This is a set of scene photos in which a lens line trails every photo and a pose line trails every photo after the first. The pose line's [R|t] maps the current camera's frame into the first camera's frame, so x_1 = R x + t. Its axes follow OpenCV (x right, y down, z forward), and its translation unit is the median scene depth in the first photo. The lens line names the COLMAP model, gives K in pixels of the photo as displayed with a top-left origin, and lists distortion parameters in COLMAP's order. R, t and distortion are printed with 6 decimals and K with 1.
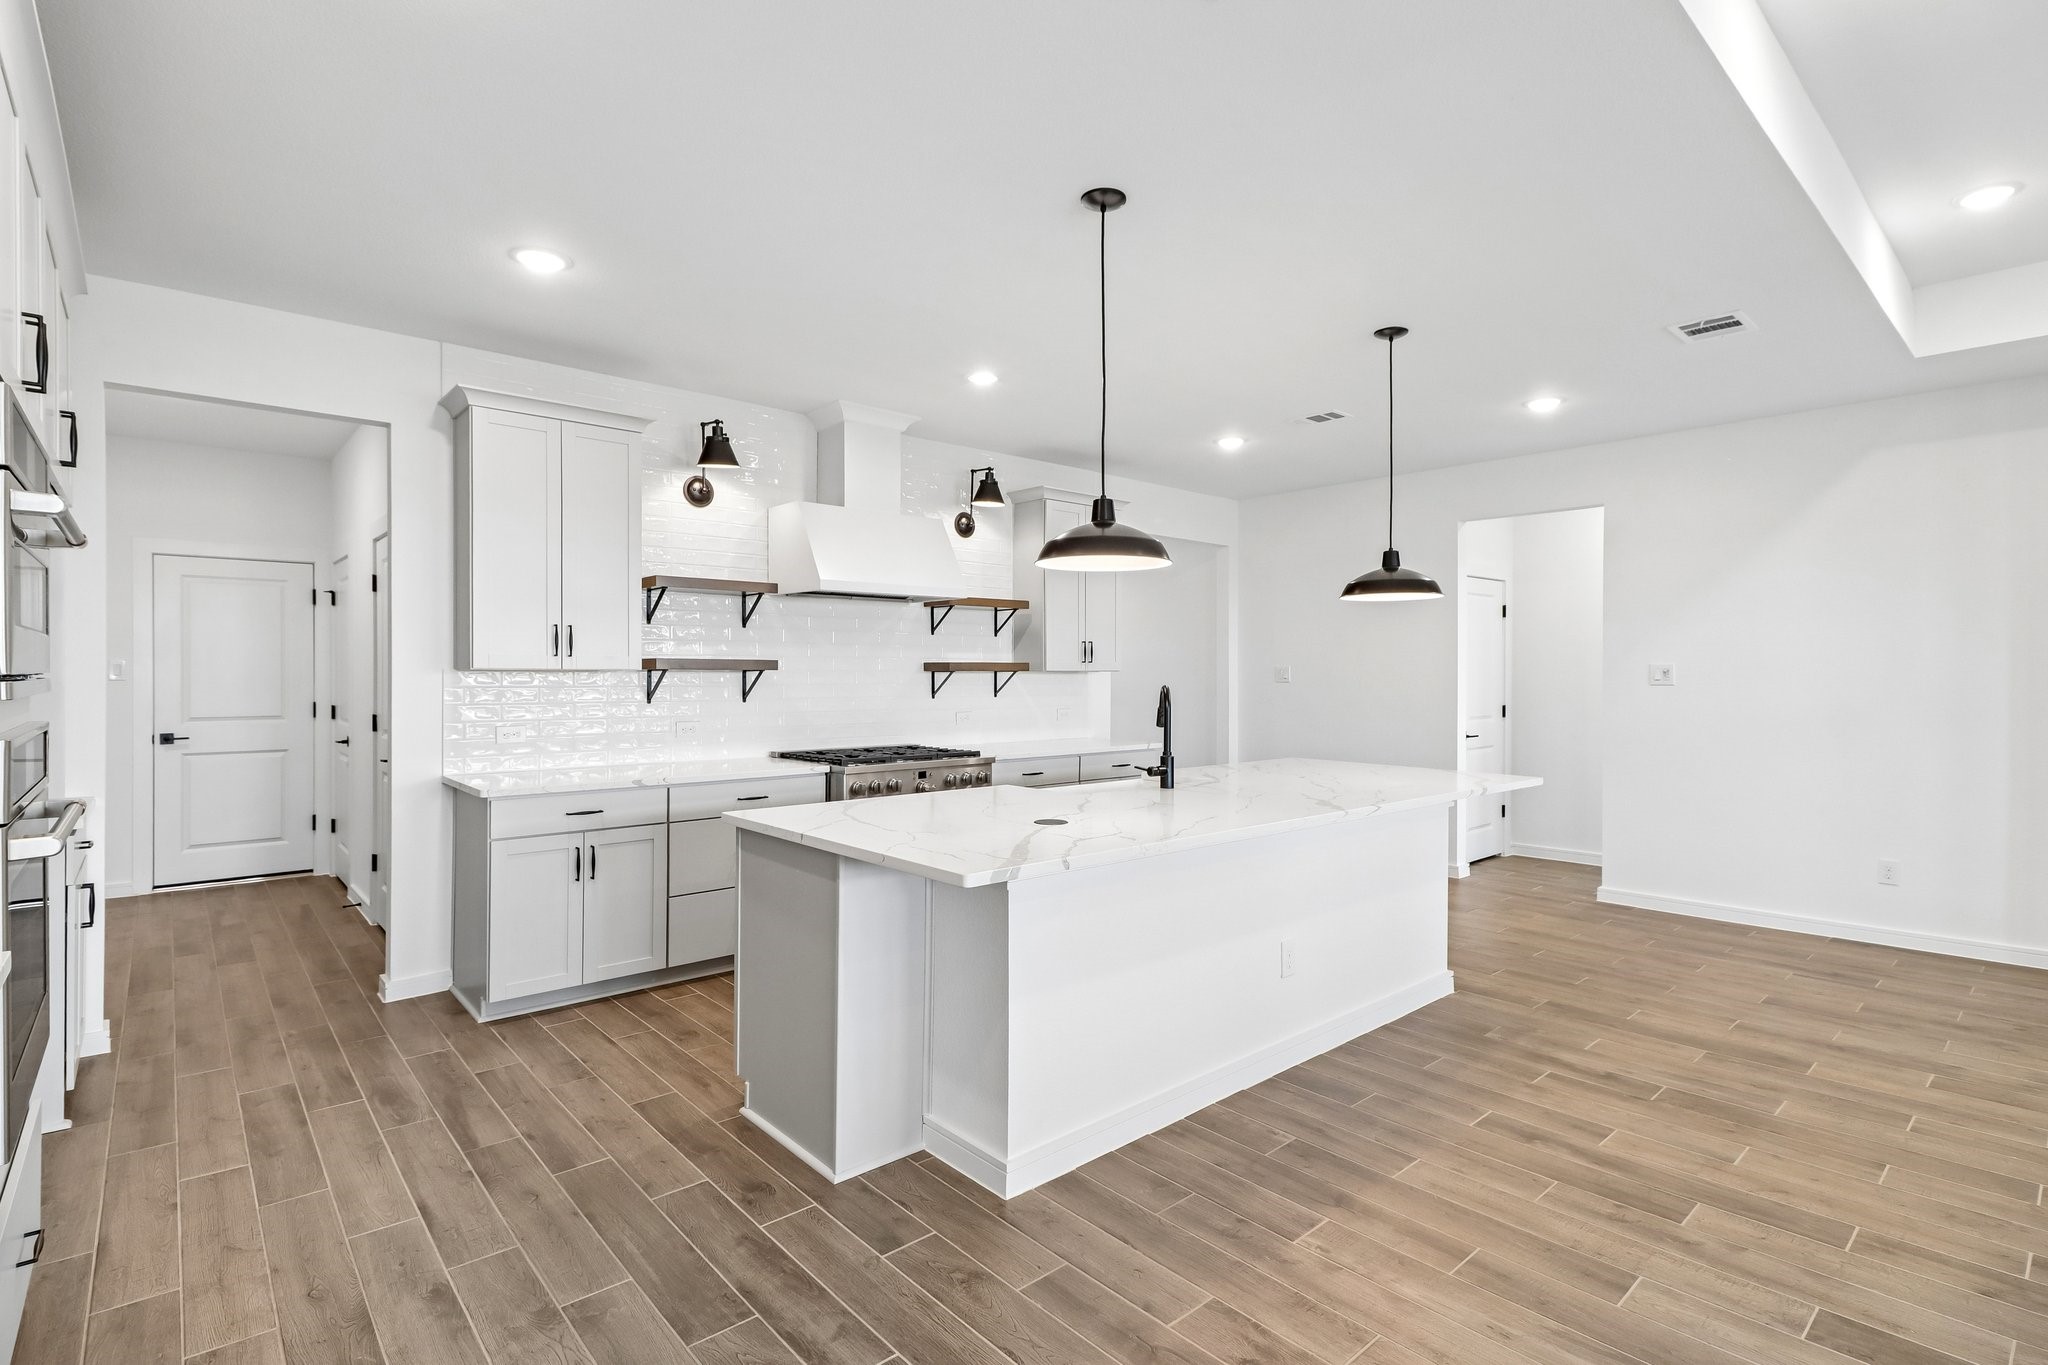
lens RADIAL K [[984.9, 0, 1051.9], [0, 984.9, 669.9], [0, 0, 1]] dist [0.000903, -0.011971]
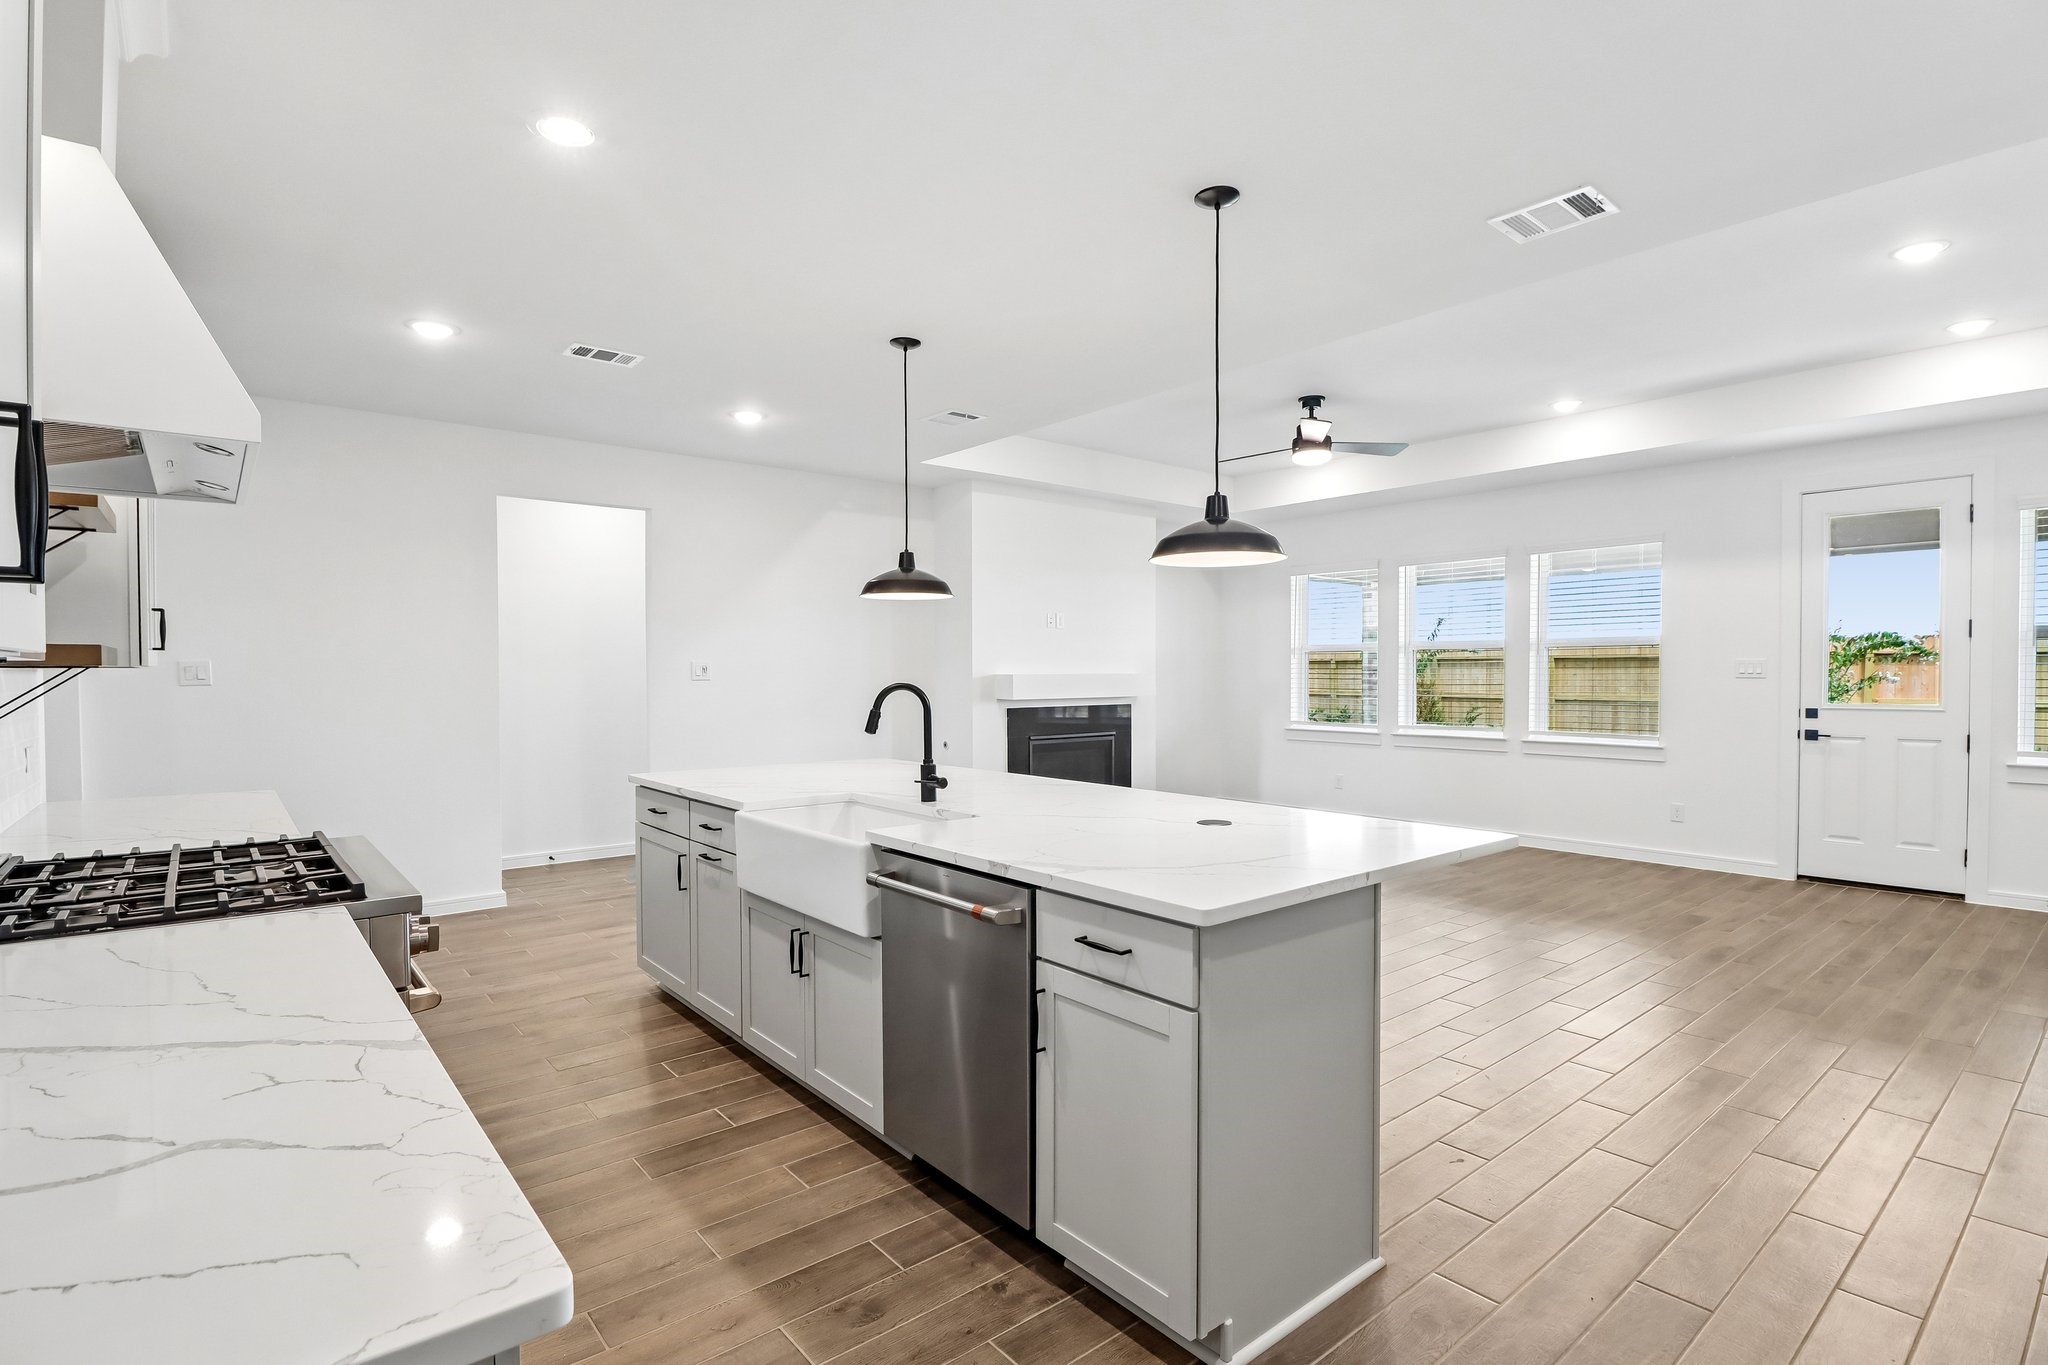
lens RADIAL K [[984.9, 0, 1028.4], [0, 984.9, 689.7], [0, 0, 1]] dist [0.000903, -0.011971]
pose [[0.041802, -0.021701, 0.998890, -0.692929], [0.000108, 0.999764, 0.021716, 0.001368], [-0.999126, -0.000800, 0.041794, 0.820370]]
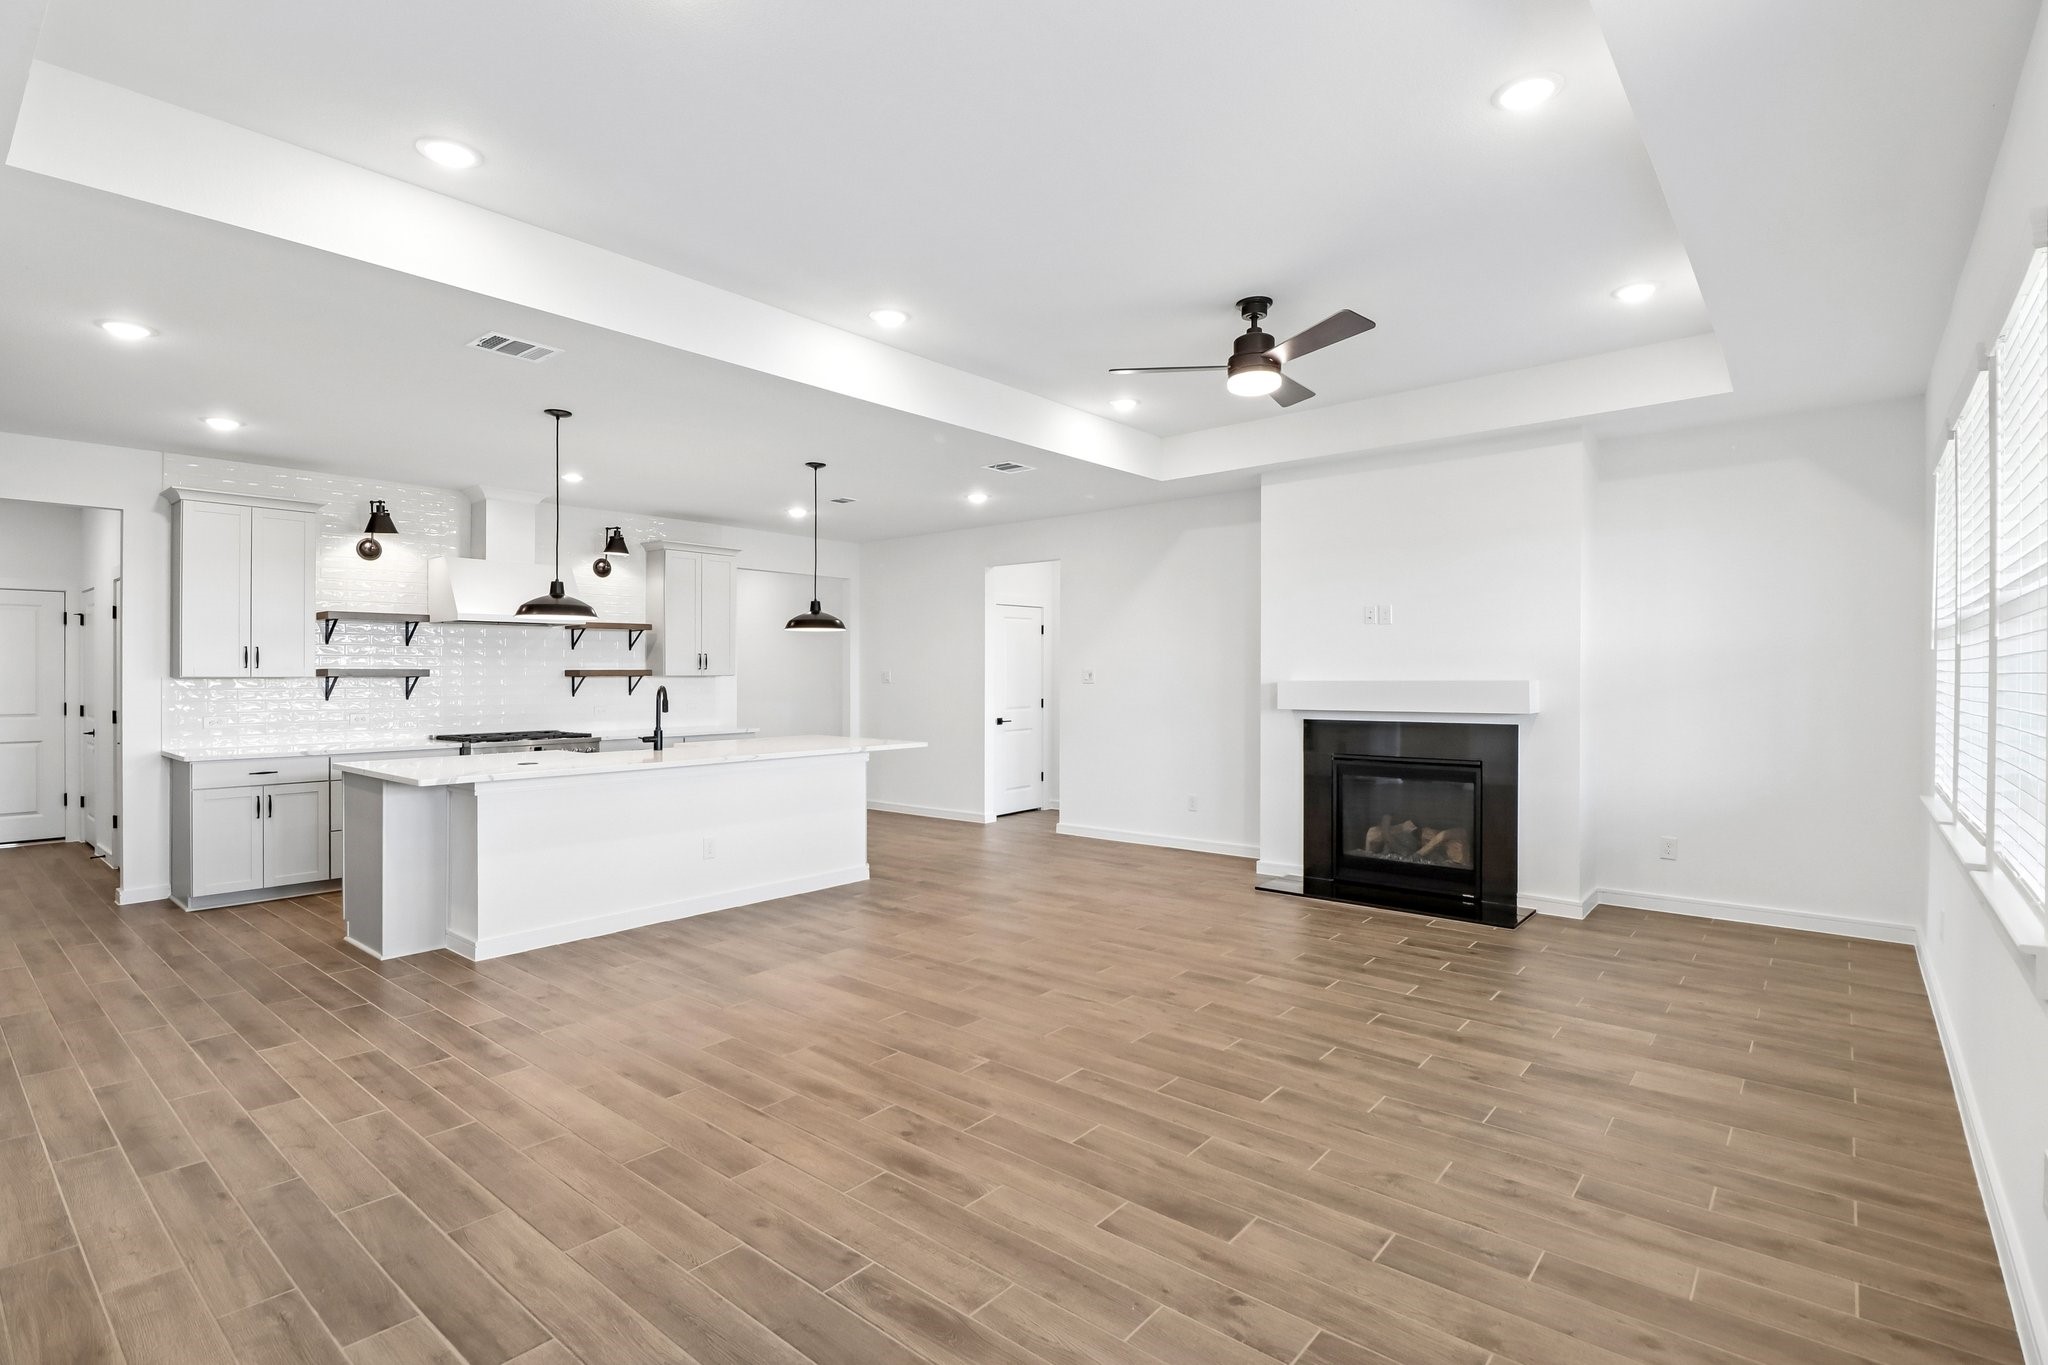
lens RADIAL K [[984.9, 0, 1035.4], [0, 984.9, 668.8], [0, 0, 1]] dist [0.000903, -0.011971]
pose [[0.990341, -0.002931, 0.138623, 0.472985], [0.003070, 0.999995, -0.000791, -0.008812], [-0.138619, 0.001209, 0.990345, -0.630508]]
